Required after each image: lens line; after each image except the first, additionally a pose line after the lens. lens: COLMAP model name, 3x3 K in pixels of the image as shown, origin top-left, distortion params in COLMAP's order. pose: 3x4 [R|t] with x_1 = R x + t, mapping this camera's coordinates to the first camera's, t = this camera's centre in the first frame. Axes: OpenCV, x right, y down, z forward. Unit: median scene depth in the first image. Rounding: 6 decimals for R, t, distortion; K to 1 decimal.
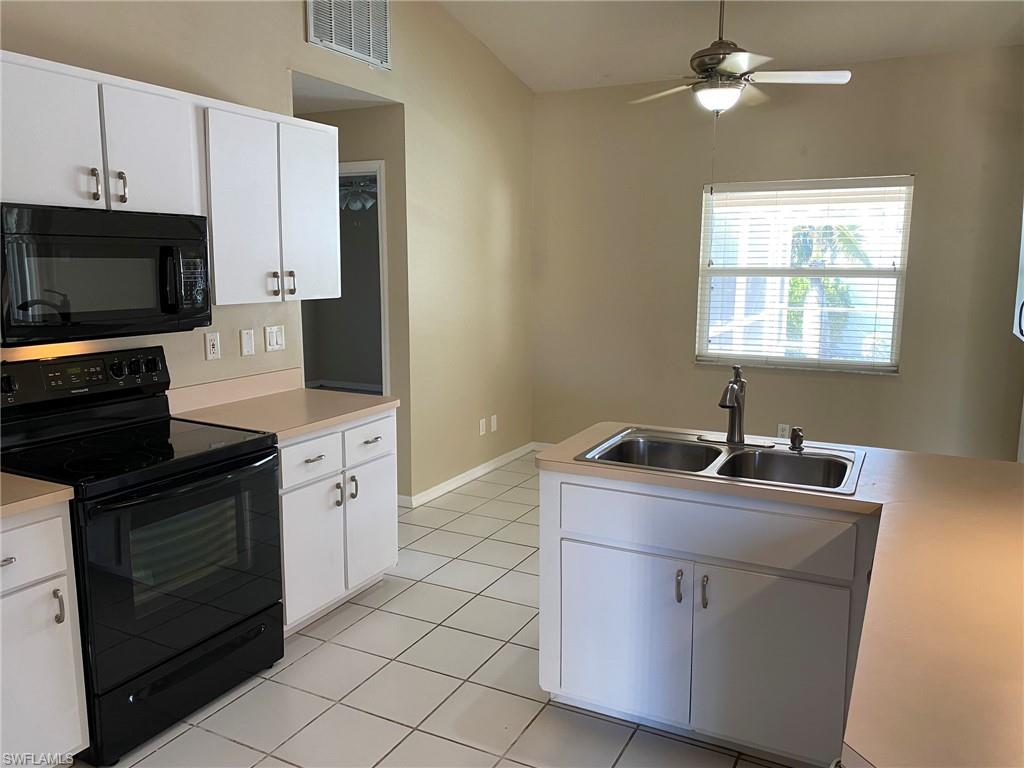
lens RADIAL K [[772.1, 0, 515.2], [0, 772.1, 383.9], [0, 0, 1]] dist [0.022949, -0.036124]
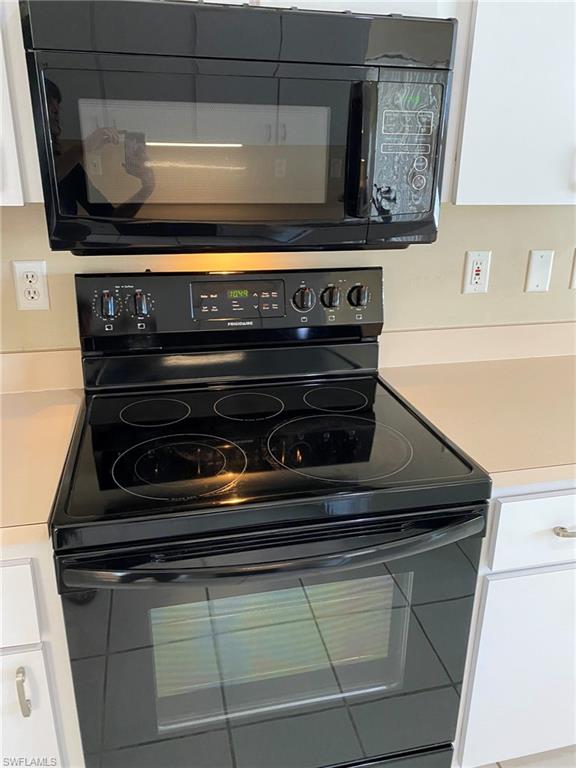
lens RADIAL K [[579.1, 0, 289.1], [0, 579.1, 381.7], [0, 0, 1]] dist [0.022949, -0.036124]
pose [[0.638732, 0.263062, -0.723063, -0.150900], [-0.123730, 0.962626, 0.240919, -0.074403], [0.759416, -0.064418, 0.647409, 0.720802]]
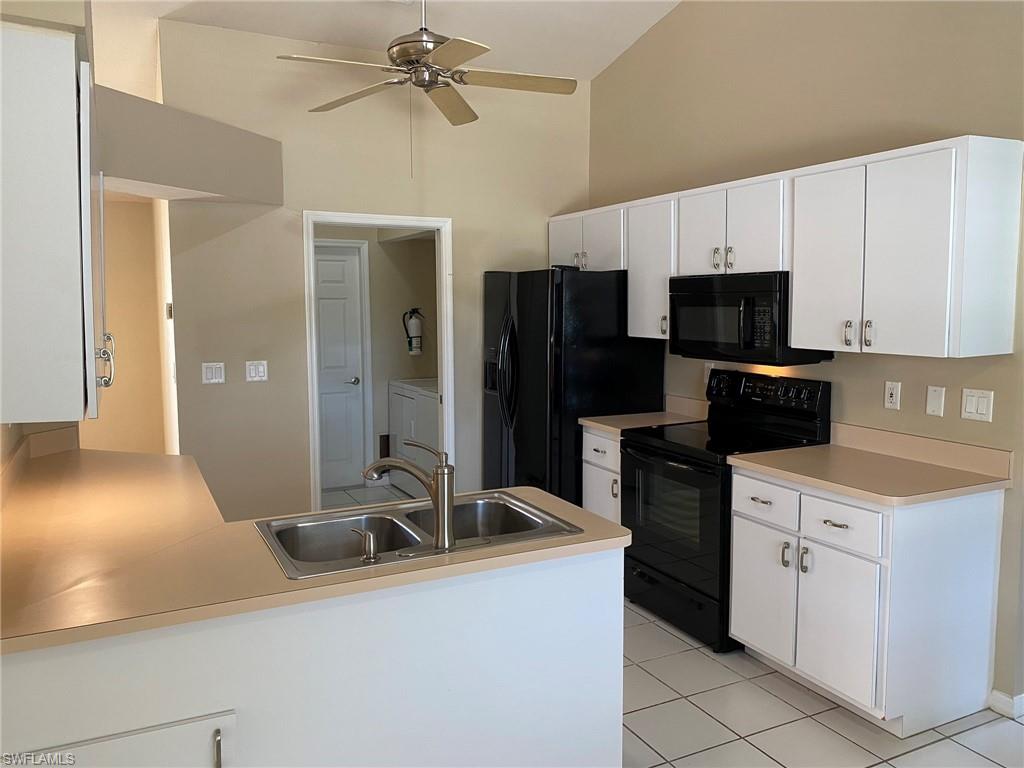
lens RADIAL K [[772.1, 0, 511.6], [0, 772.1, 376.9], [0, 0, 1]] dist [0.022949, -0.036124]
pose [[-0.591596, 0.074733, -0.802763, 0.873064], [-0.128469, 0.974235, 0.185371, -0.245203], [0.795933, 0.212795, -0.566753, 1.493515]]
